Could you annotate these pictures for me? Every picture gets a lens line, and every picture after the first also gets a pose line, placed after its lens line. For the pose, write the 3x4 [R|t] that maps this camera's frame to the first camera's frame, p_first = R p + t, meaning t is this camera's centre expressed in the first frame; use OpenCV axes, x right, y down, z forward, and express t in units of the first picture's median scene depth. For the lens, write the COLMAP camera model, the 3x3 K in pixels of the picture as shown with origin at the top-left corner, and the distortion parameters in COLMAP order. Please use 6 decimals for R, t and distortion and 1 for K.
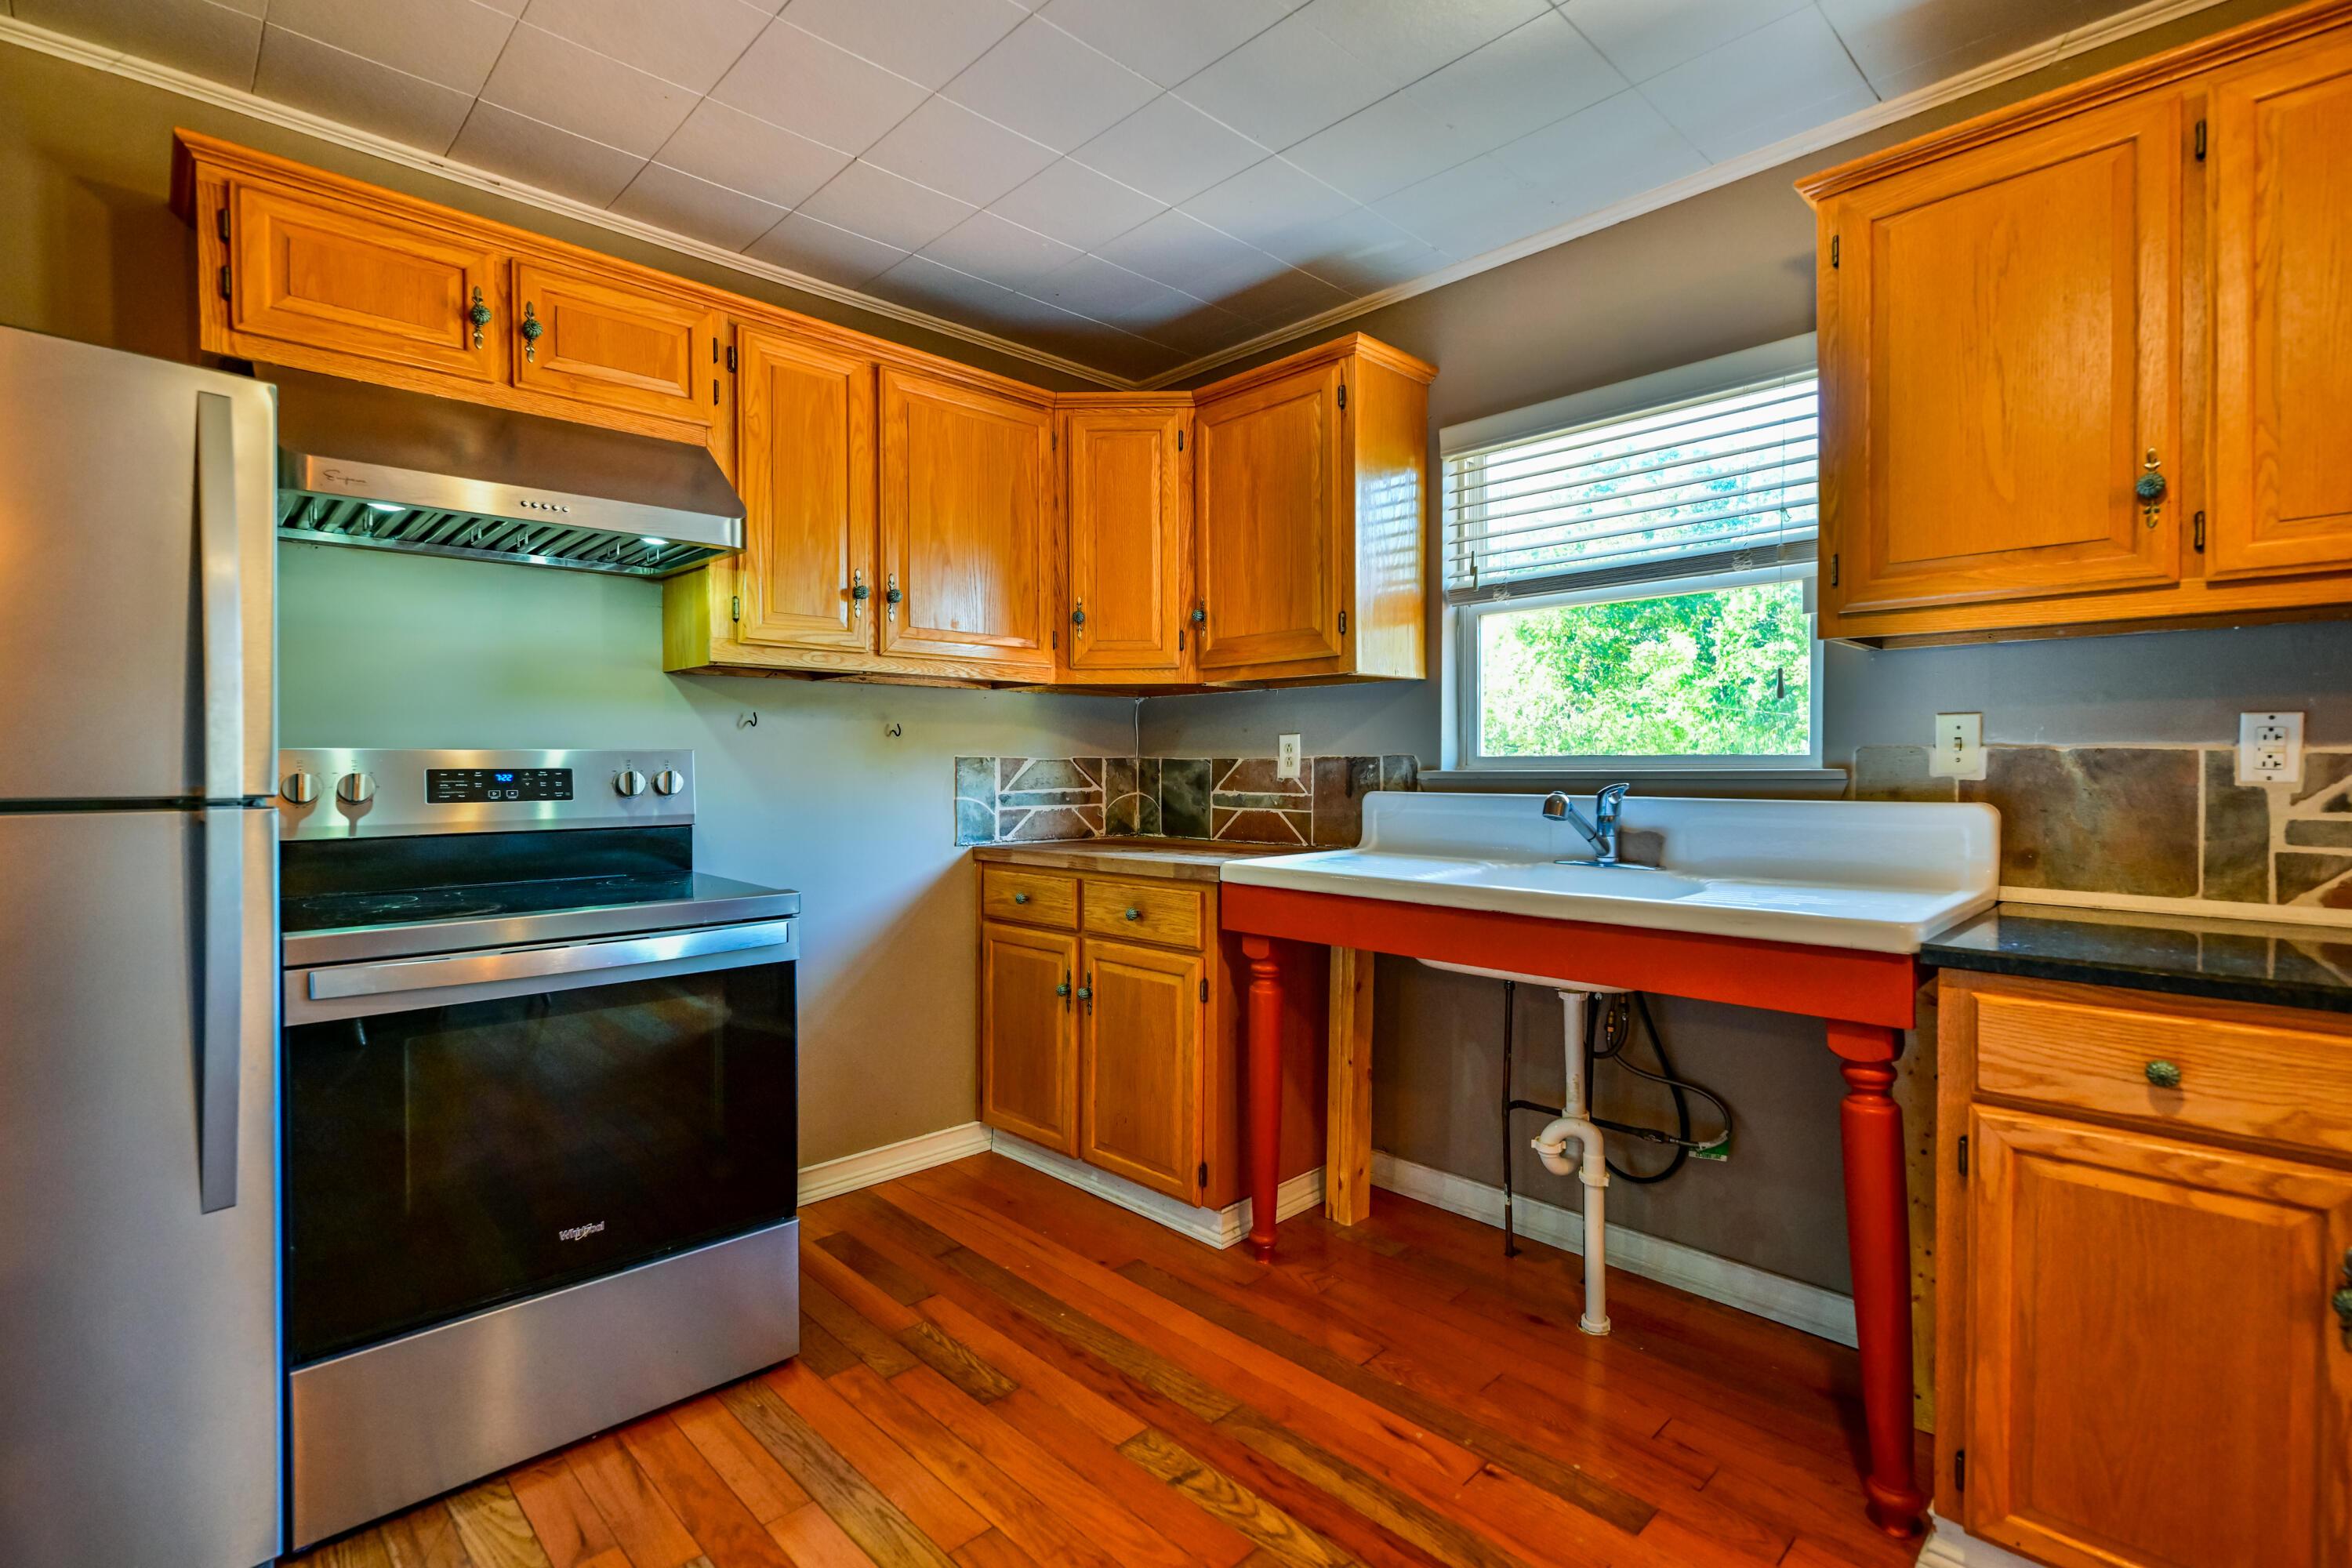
lens RADIAL K [[1097.1, 0, 1174.7], [0, 1097.1, 777.4], [0, 0, 1]] dist [-0.004485, -0.000066]
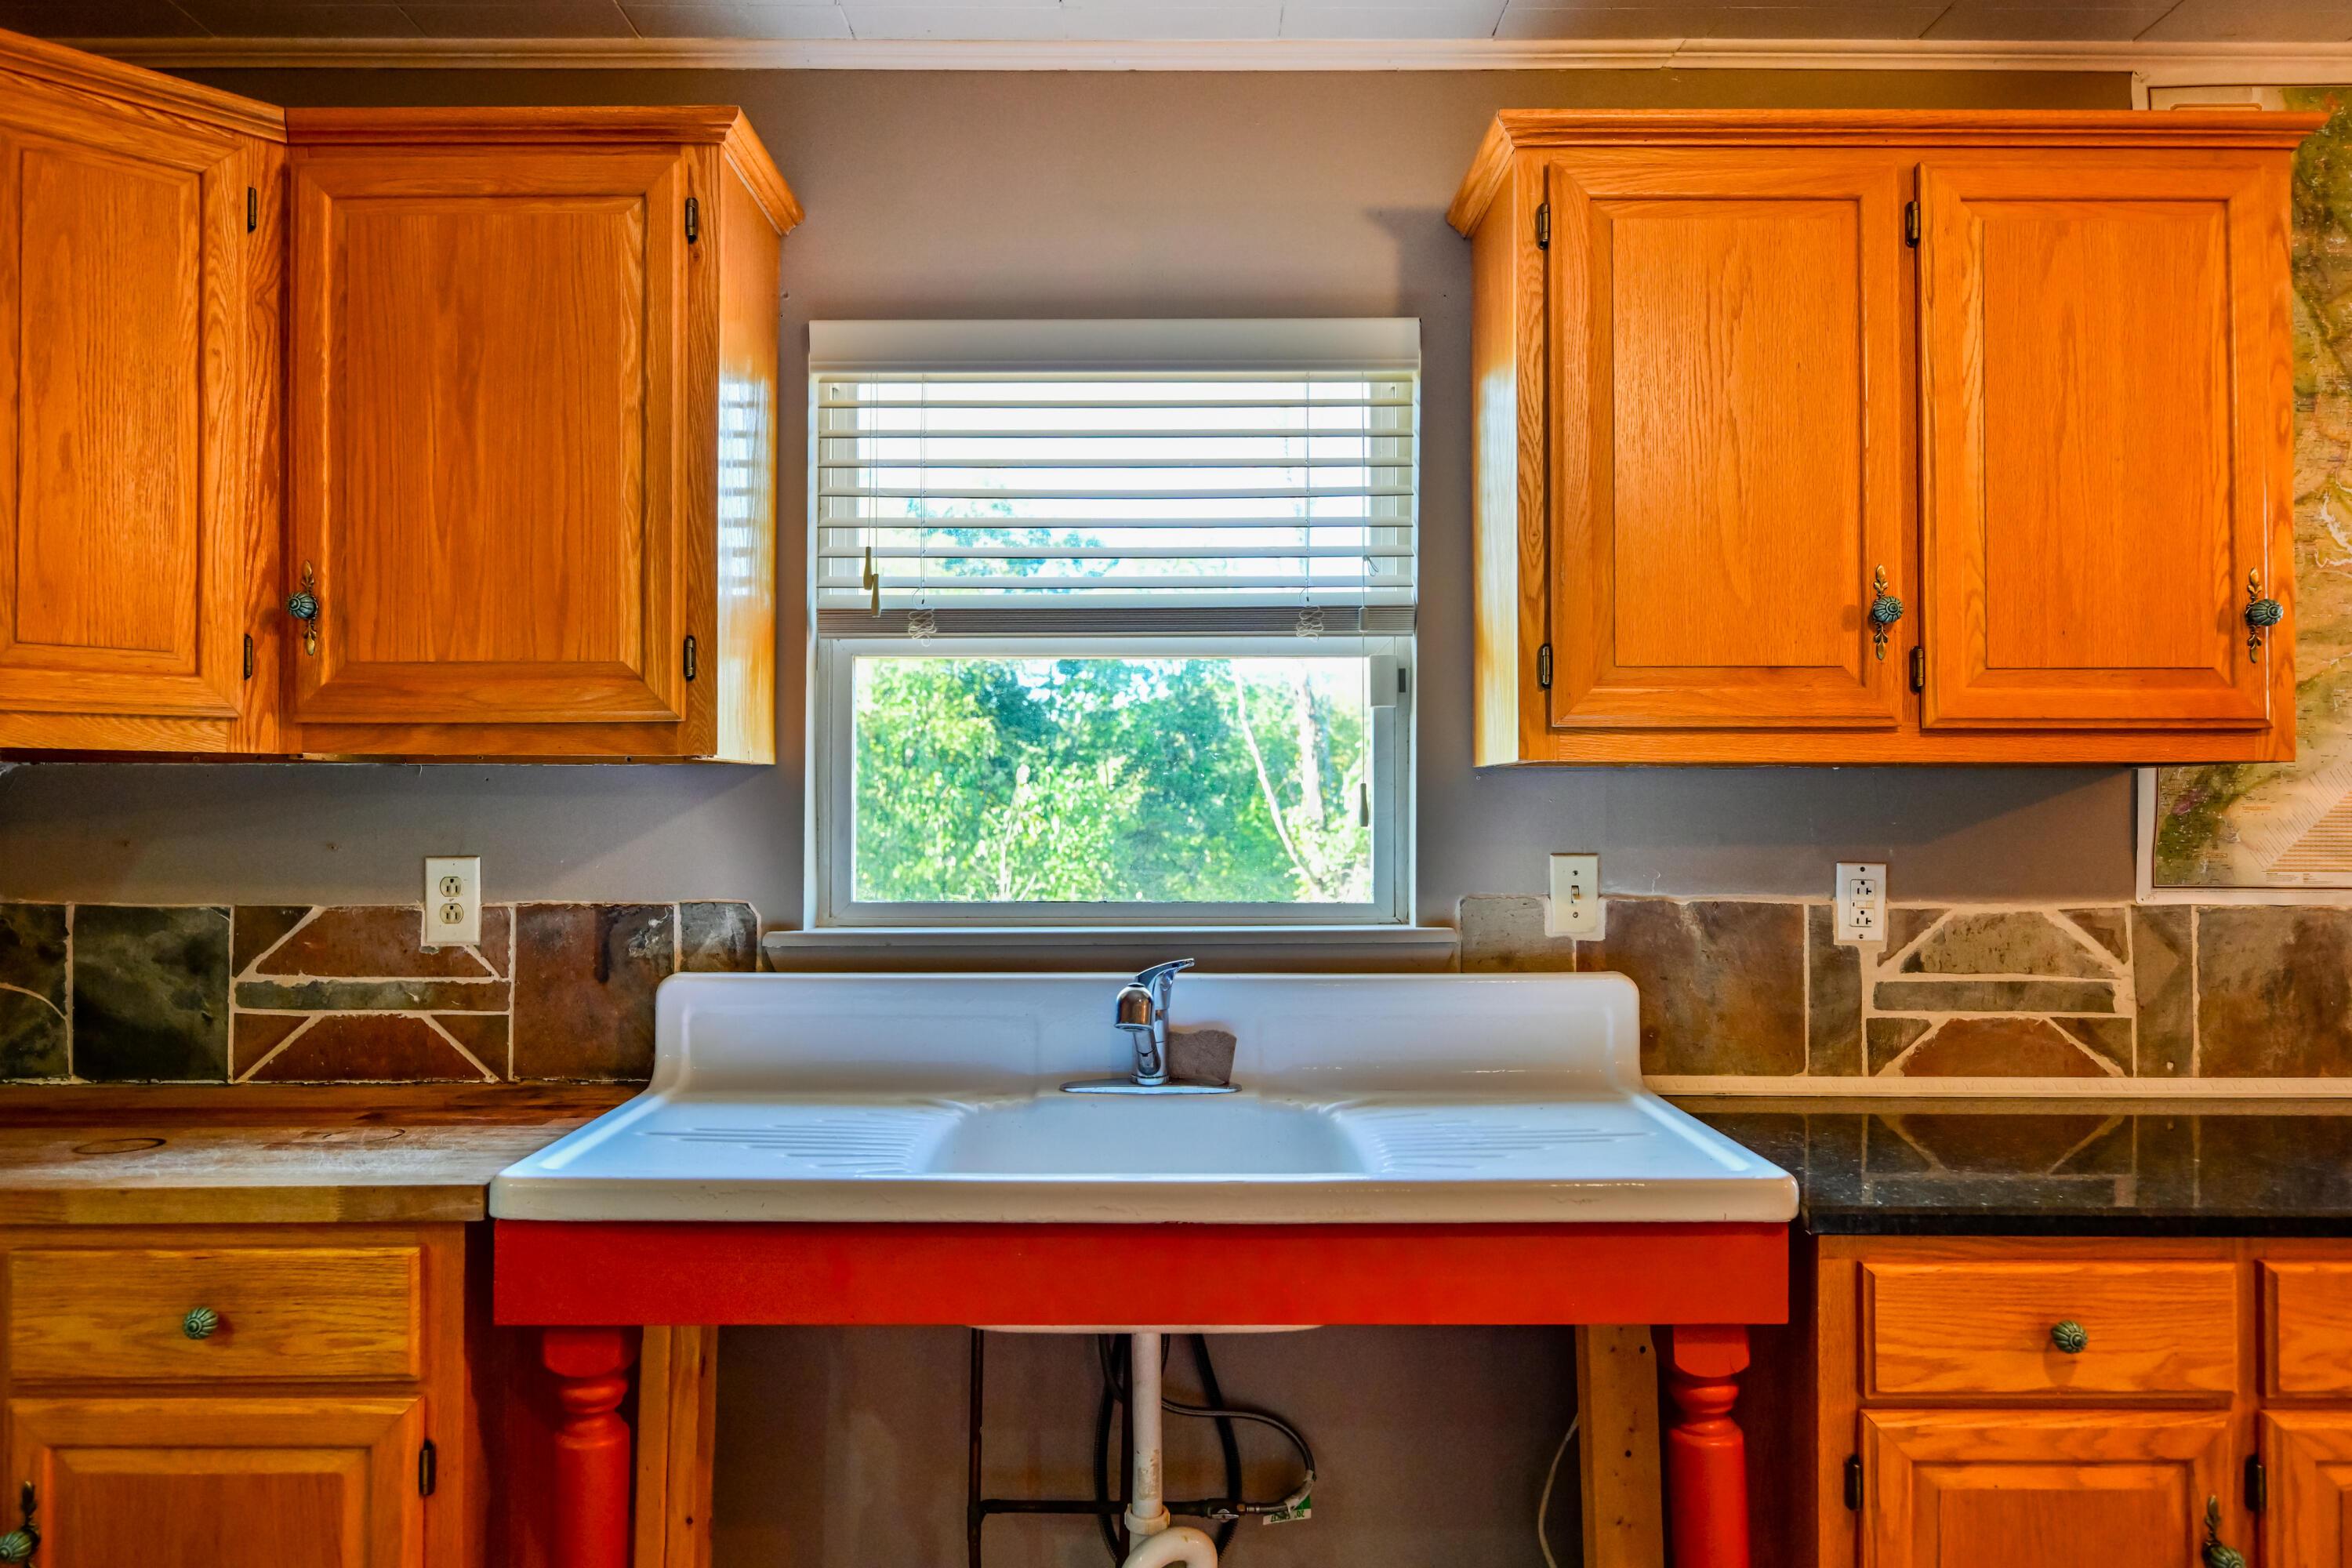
lens RADIAL K [[1597.1, 0, 1174.8], [0, 1597.1, 789.1], [0, 0, 1]] dist [-0.009454, 0.005131]
pose [[0.692521, 0.013447, 0.721272, -0.283005], [0.006161, 0.999680, -0.024553, -0.076026], [-0.721371, 0.021447, 0.692216, 0.407475]]
